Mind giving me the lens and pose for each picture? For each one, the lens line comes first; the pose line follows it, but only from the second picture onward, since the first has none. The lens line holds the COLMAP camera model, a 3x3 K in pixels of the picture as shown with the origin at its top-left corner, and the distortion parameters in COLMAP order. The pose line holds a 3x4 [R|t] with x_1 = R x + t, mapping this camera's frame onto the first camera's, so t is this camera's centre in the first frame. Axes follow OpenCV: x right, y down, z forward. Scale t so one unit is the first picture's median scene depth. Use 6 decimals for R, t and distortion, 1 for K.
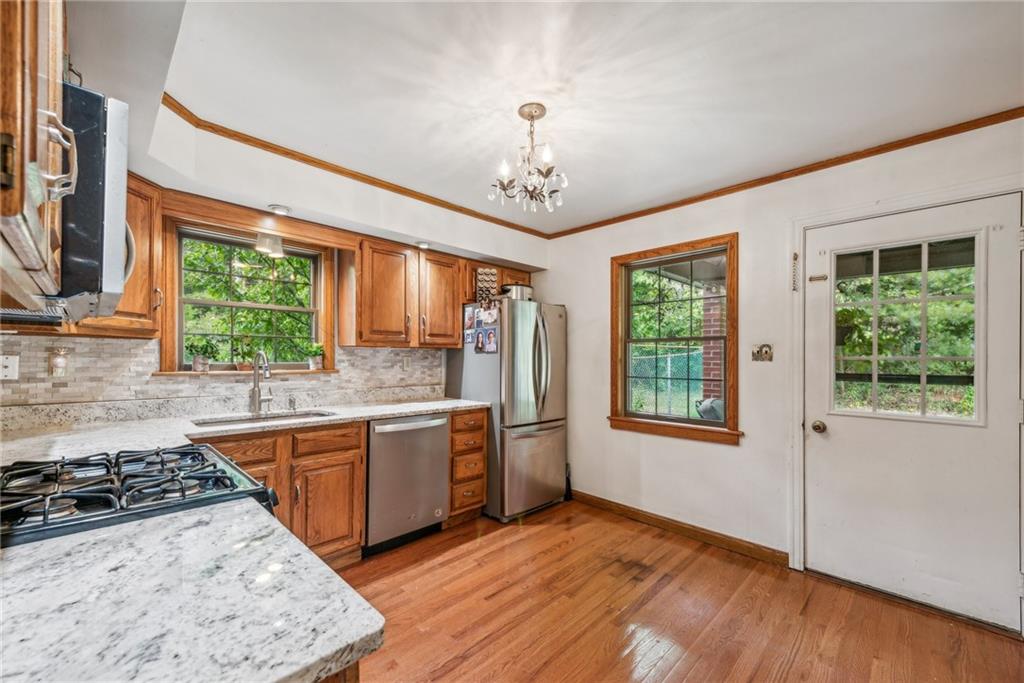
lens RADIAL K [[410.8, 0, 515.7], [0, 410.8, 357.7], [0, 0, 1]] dist [0.011898, -0.001416]
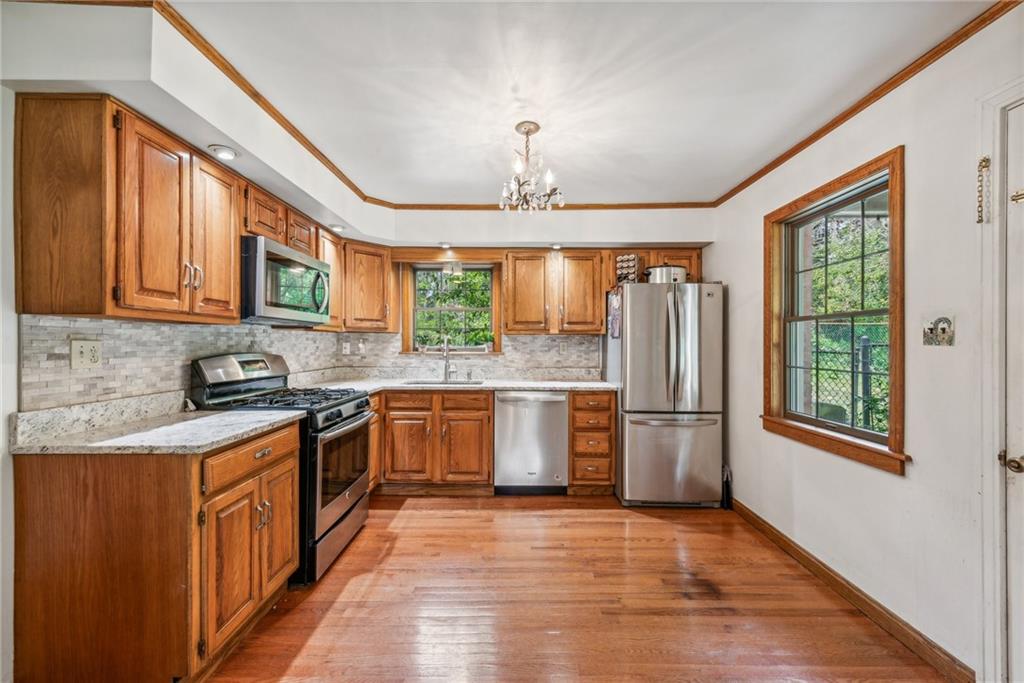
lens RADIAL K [[410.8, 0, 518.8], [0, 410.8, 344.2], [0, 0, 1]] dist [0.011898, -0.001416]
pose [[0.702938, -0.003432, -0.711243, 0.544060], [0.002478, 0.999994, -0.002376, 0.006494], [0.711247, -0.000092, 0.702942, 0.110842]]
